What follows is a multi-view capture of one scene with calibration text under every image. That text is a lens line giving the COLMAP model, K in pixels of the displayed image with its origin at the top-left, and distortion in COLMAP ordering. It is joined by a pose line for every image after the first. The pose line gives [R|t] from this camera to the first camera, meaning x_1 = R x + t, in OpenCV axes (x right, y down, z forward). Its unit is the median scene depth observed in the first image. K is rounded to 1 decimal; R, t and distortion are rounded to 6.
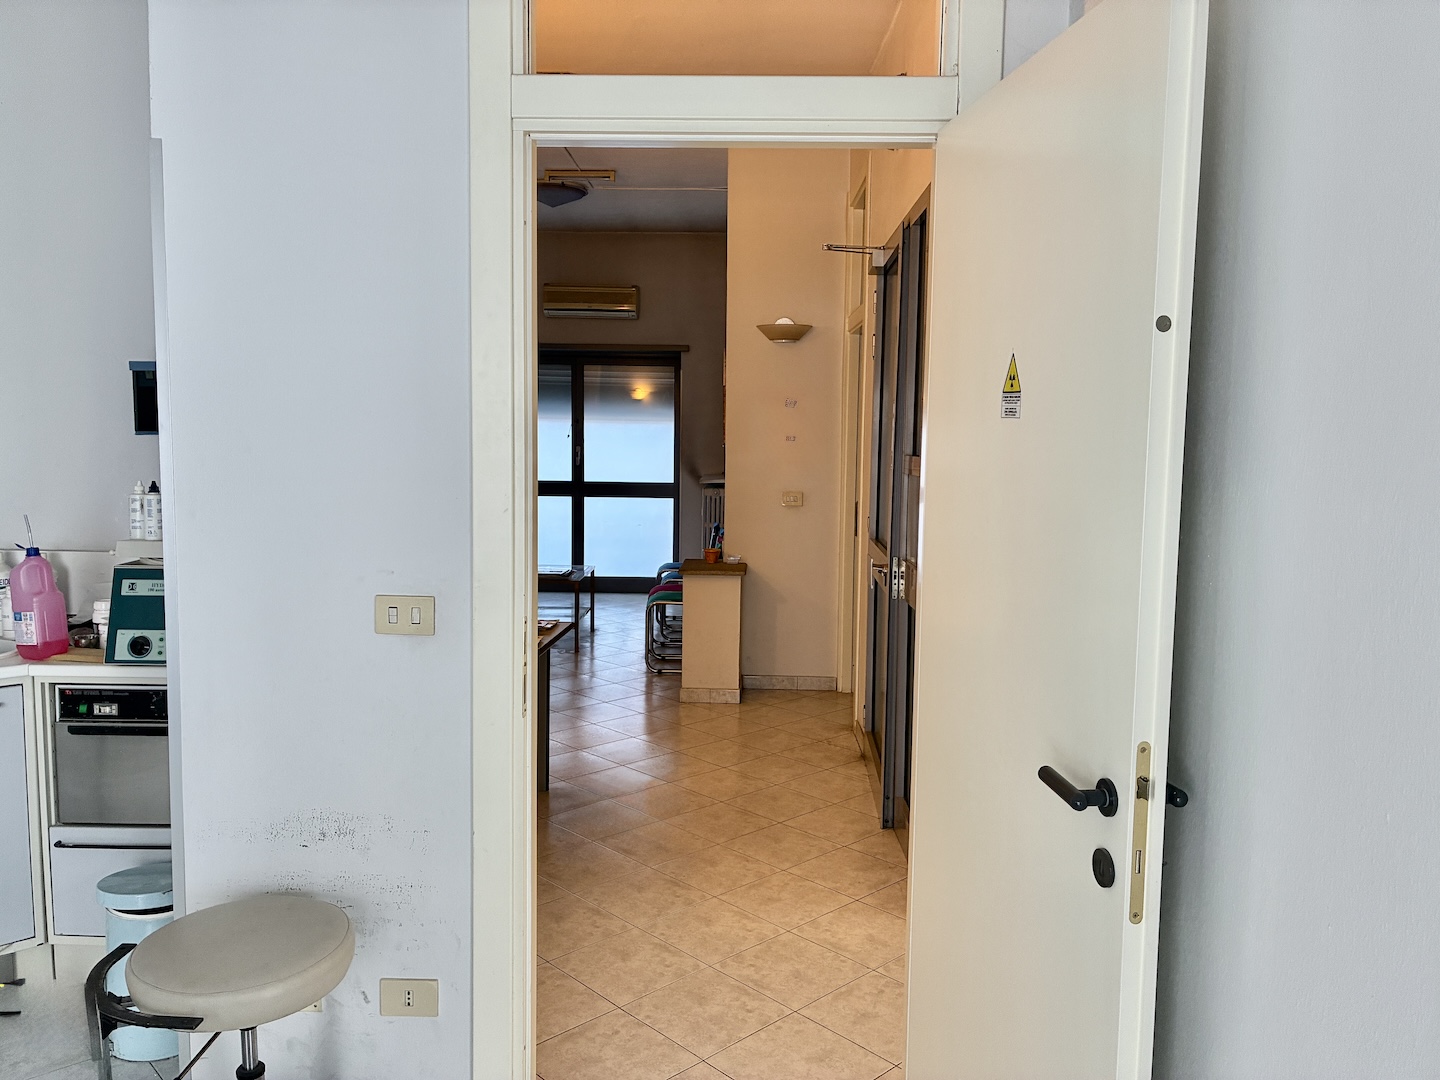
lens RADIAL K [[1101.1, 0, 726.5], [0, 1101.1, 533.7], [0, 0, 1]] dist [0.093184, -0.001641]
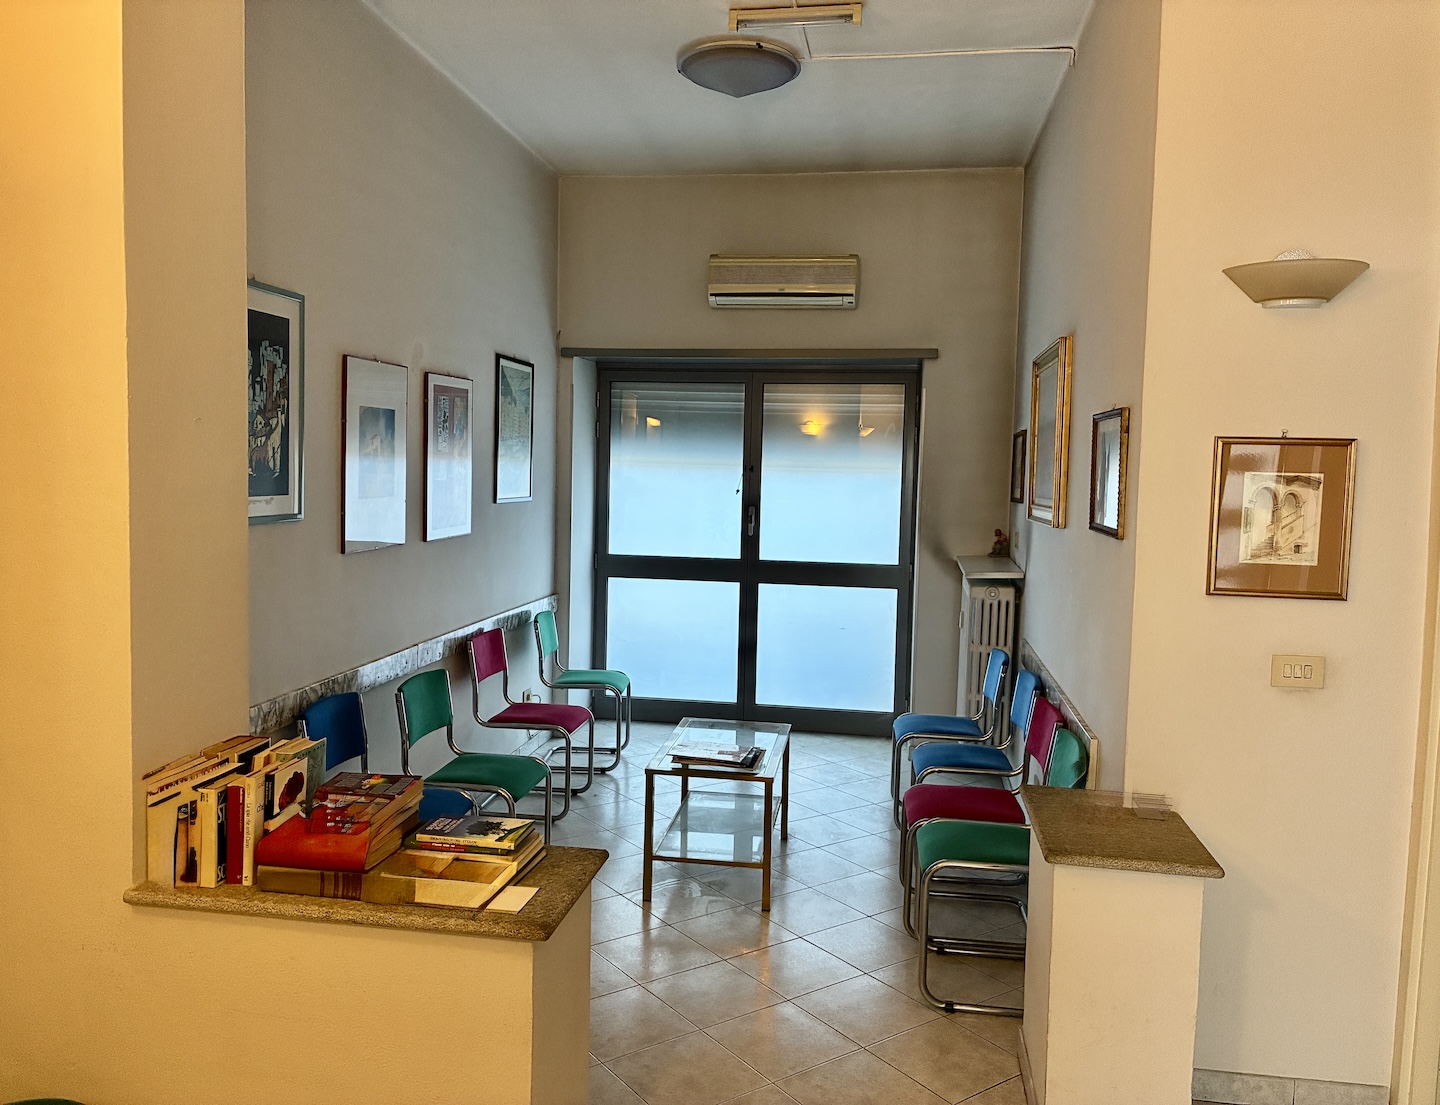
lens RADIAL K [[1174.9, 0, 720.0], [0, 1174.9, 552.5], [0, 0, 1]] dist [0.000208, -0.000140]
pose [[0.991256, 0.016967, -0.130860, -0.063073], [-0.019609, 0.999629, -0.018927, -0.039618], [0.130490, 0.021327, 0.991220, 0.315360]]
